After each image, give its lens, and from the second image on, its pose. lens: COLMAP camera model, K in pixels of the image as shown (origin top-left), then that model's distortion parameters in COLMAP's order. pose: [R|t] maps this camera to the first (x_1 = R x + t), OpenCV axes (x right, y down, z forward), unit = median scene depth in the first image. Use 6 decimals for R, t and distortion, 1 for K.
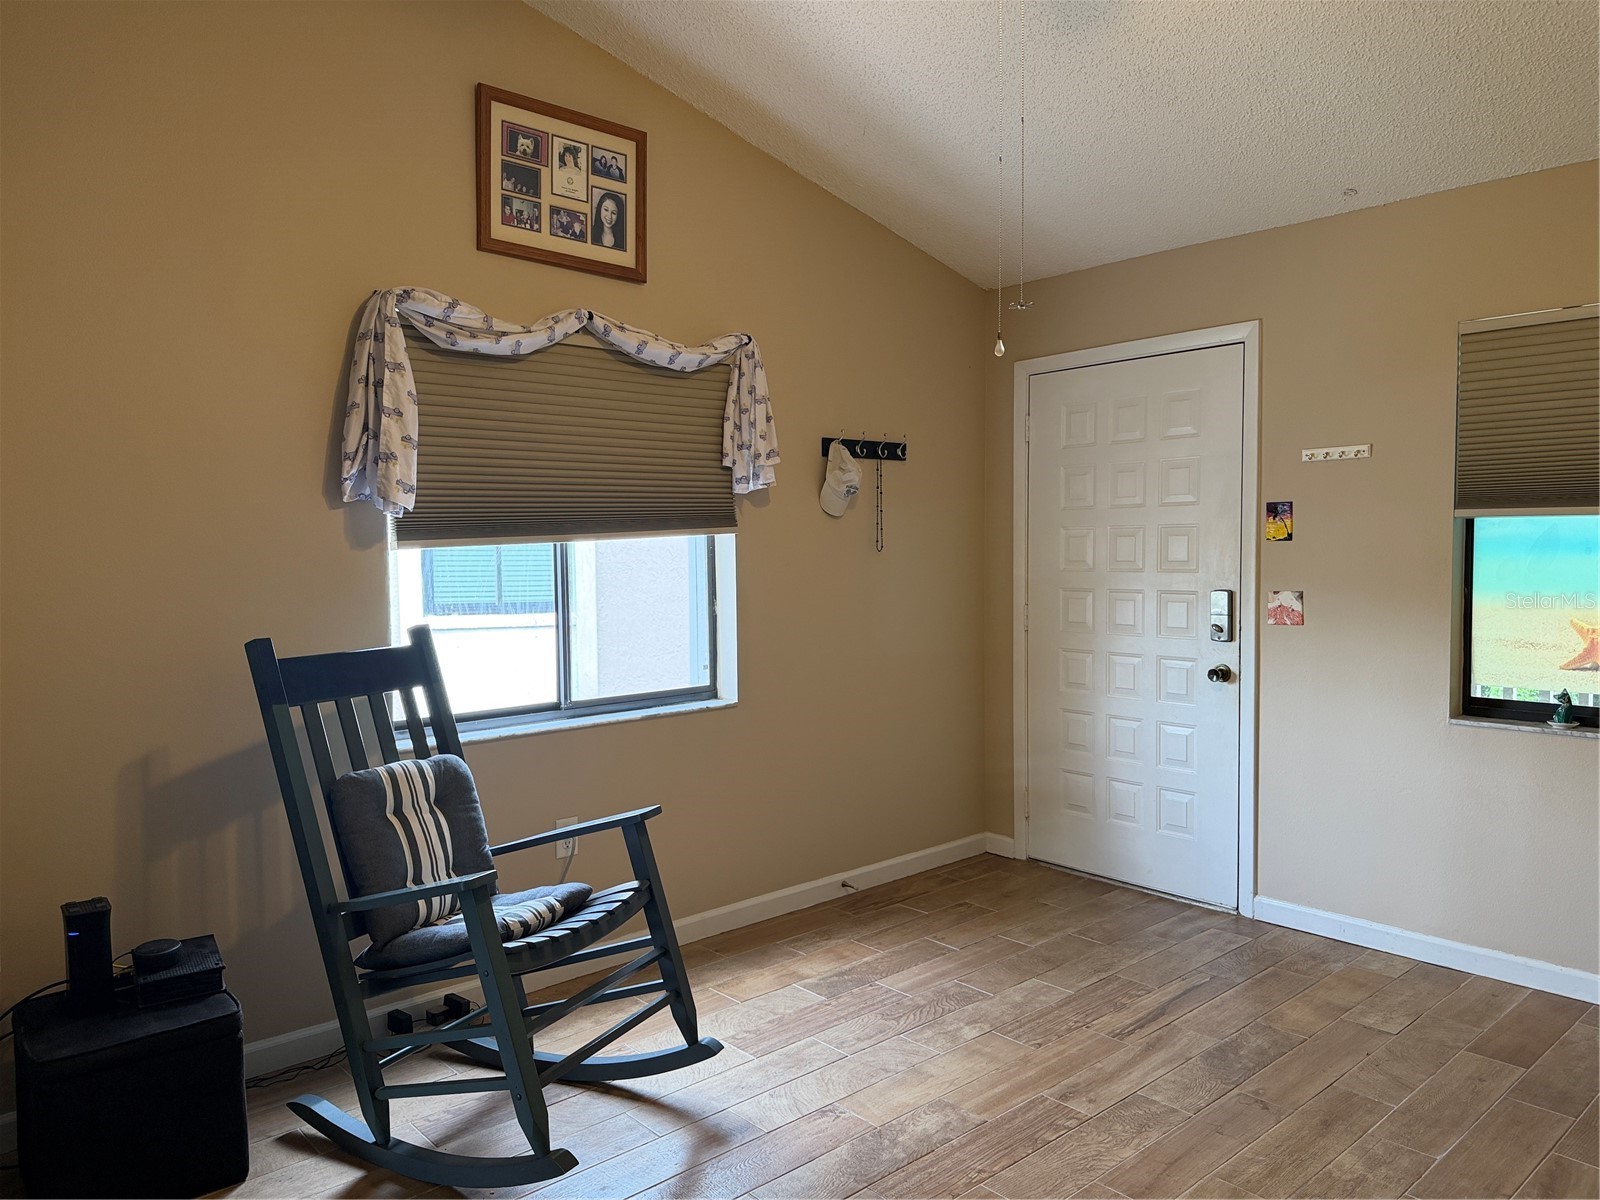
lens RADIAL K [[1128.7, 0, 807.0], [0, 1128.7, 593.8], [0, 0, 1]] dist [0.091720, -0.131696]
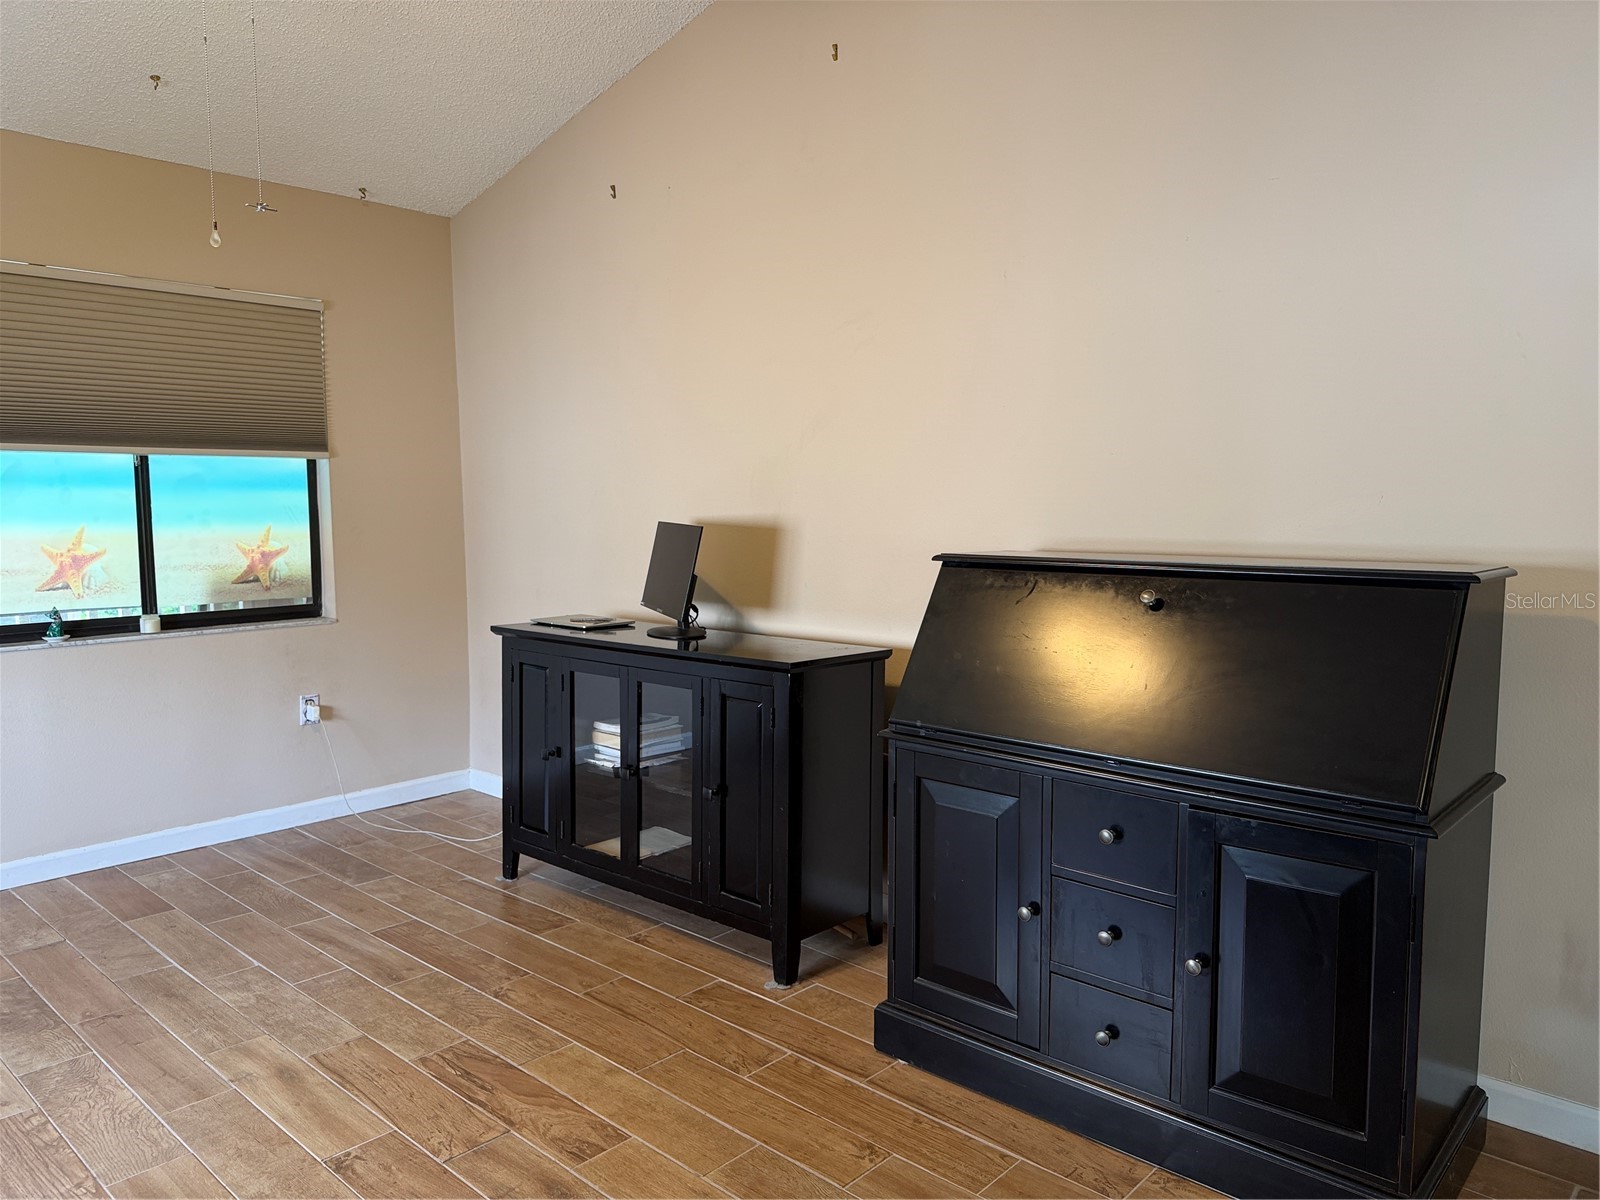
lens RADIAL K [[1131.8, 0, 777.8], [0, 1131.8, 600.7], [0, 0, 1]] dist [0.045335, -0.055344]
pose [[-0.094360, -0.077540, 0.992514, -0.476431], [0.052822, 0.995168, 0.082769, 0.019610], [-0.994136, 0.060236, -0.089808, 0.360197]]
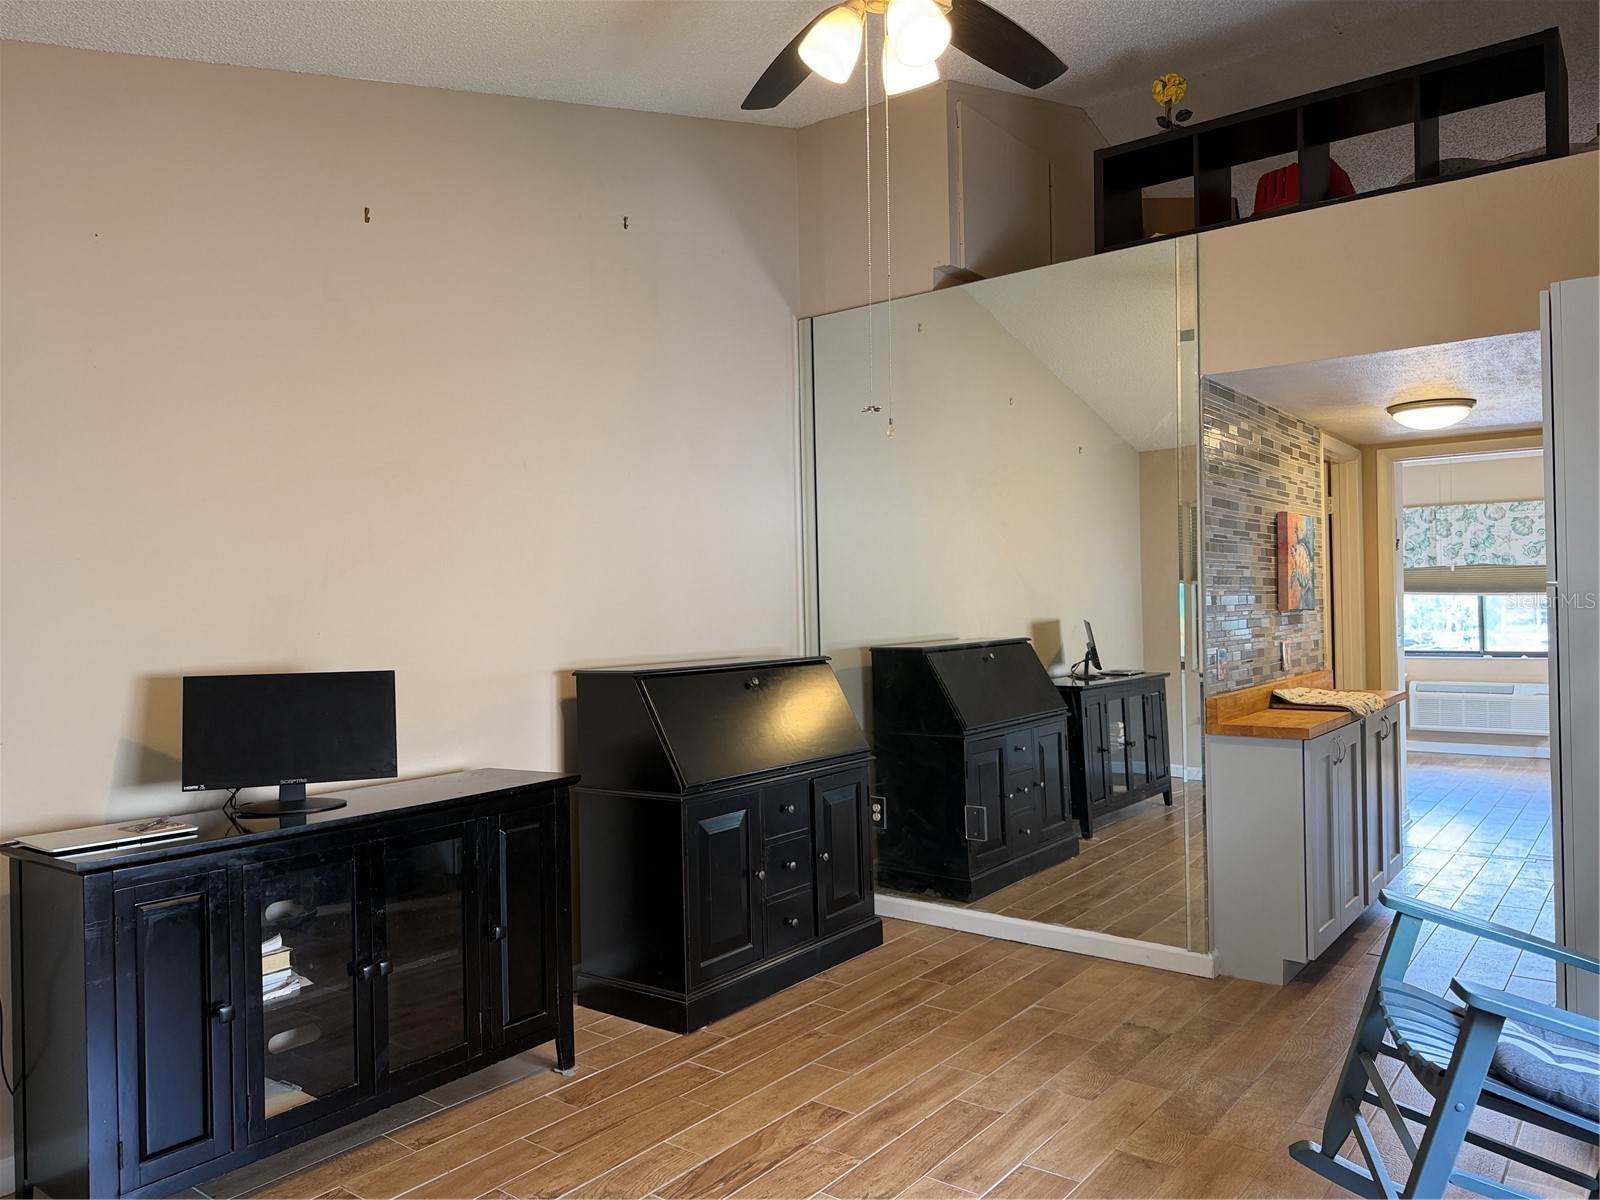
lens RADIAL K [[1136.2, 0, 811.3], [0, 1136.2, 599.5], [0, 0, 1]] dist [0.042888, -0.047976]
pose [[-0.979291, 0.027082, -0.200638, 0.274029], [0.019021, 0.998937, 0.041997, -0.049671], [0.201562, 0.037311, -0.978765, 1.206681]]
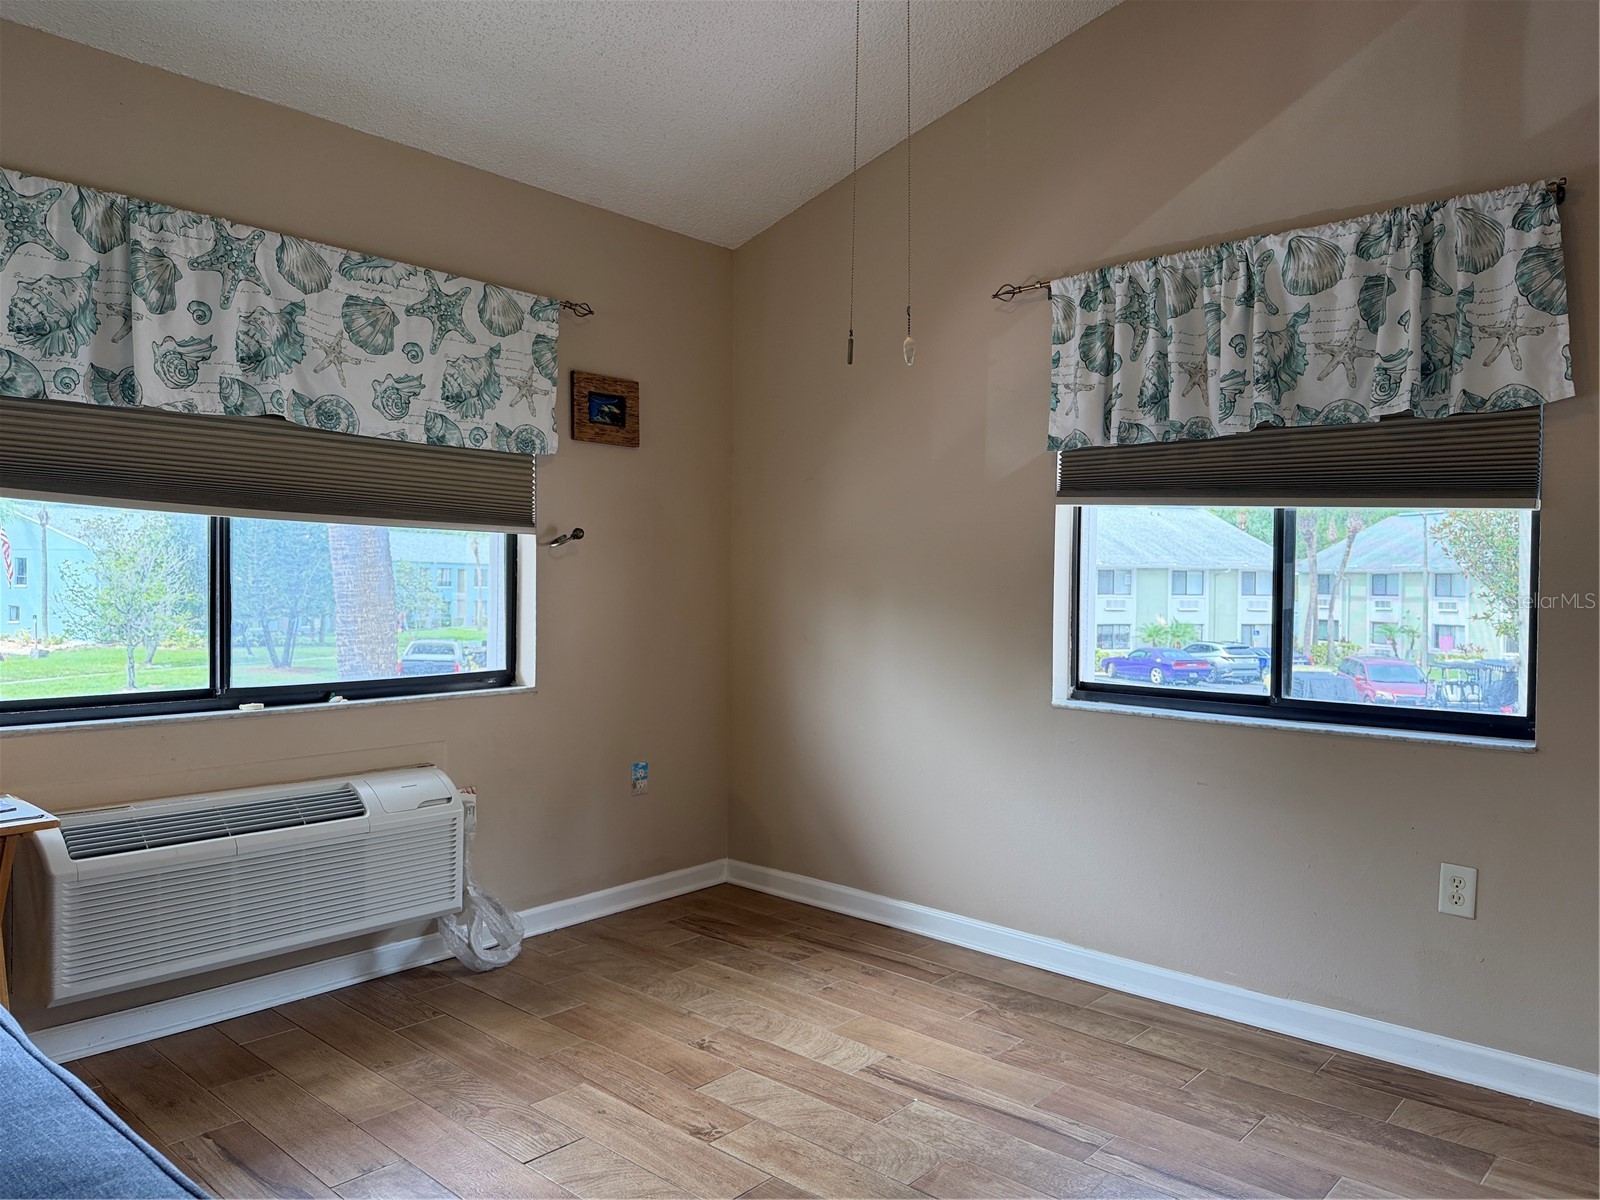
lens RADIAL K [[1111.1, 0, 803.9], [0, 1111.1, 600.6], [0, 0, 1]] dist [0.062102, -0.121190]
pose [[0.115644, 0.019405, -0.993101, -0.878969], [-0.048786, 0.998713, 0.013833, 0.107805], [0.992092, 0.046850, 0.116442, -0.721080]]
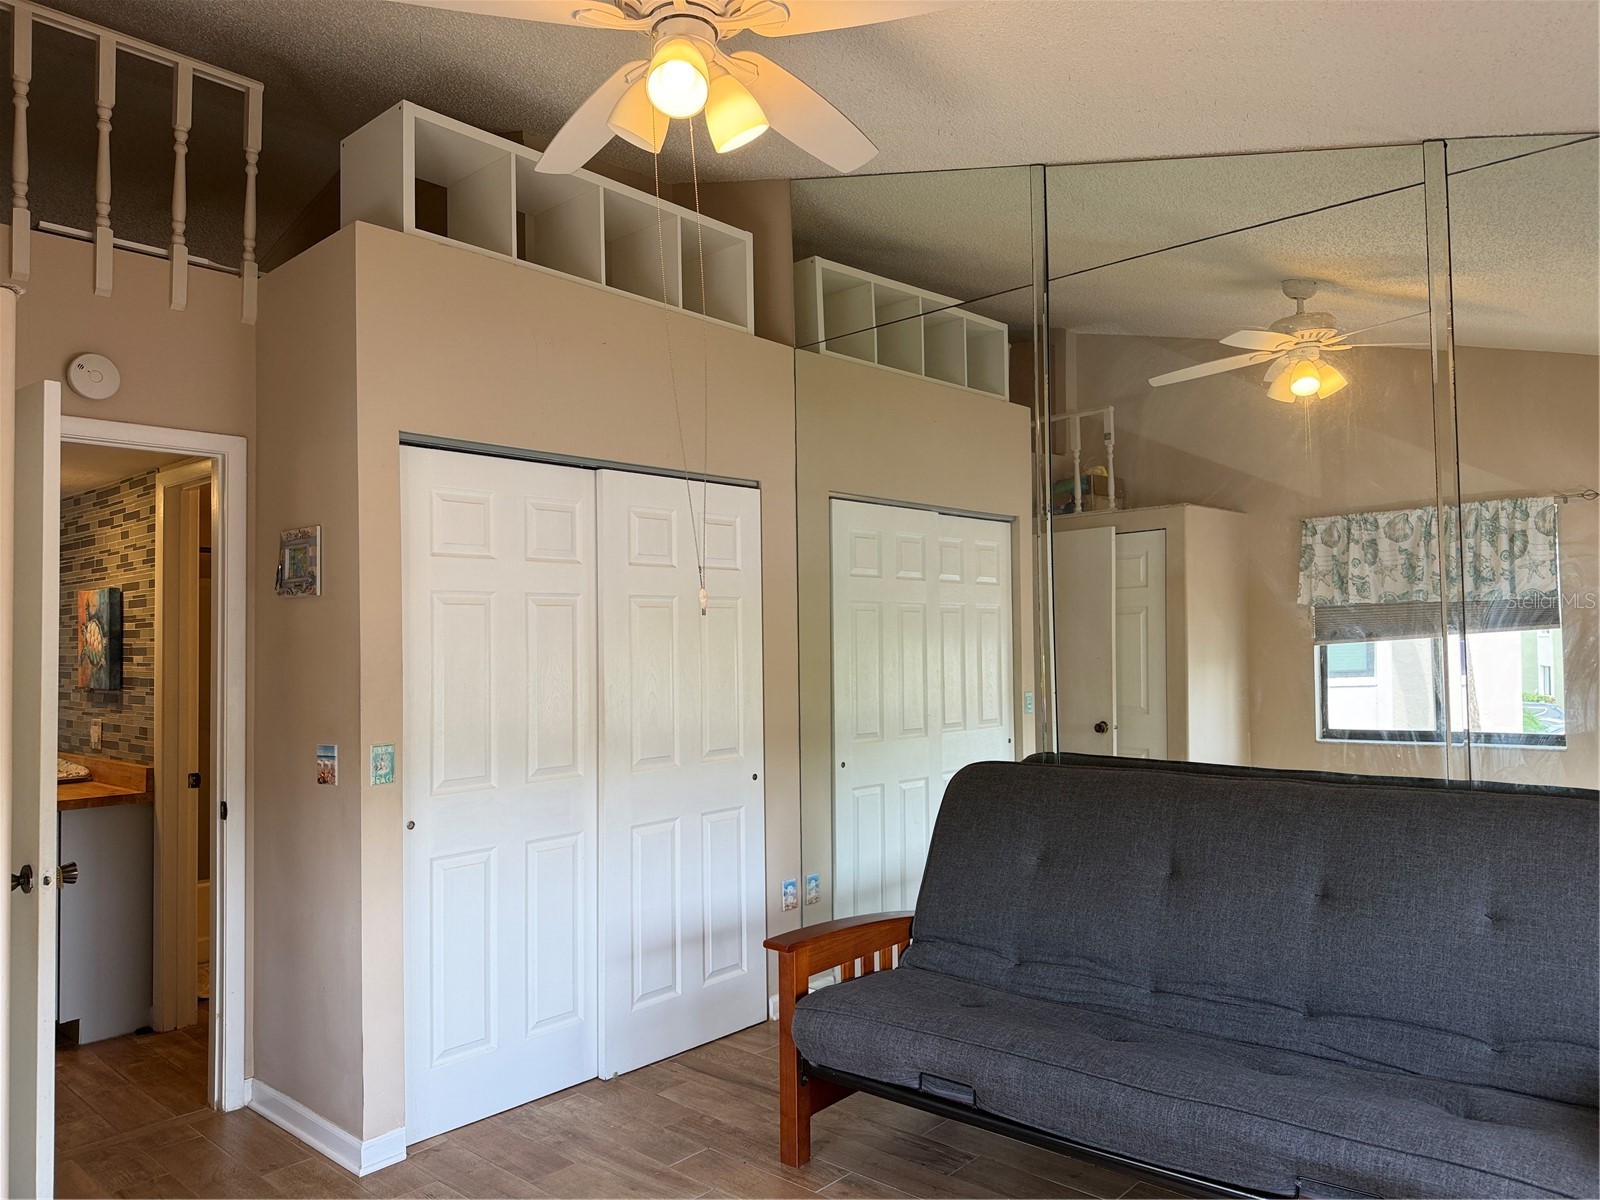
lens RADIAL K [[1128.7, 0, 807.0], [0, 1128.7, 593.8], [0, 0, 1]] dist [0.091720, -0.131696]
pose [[-0.113205, 0.050042, 0.992311, -1.938025], [0.064111, 0.997017, -0.042965, 0.030070], [-0.991501, 0.058754, -0.116075, -0.645274]]
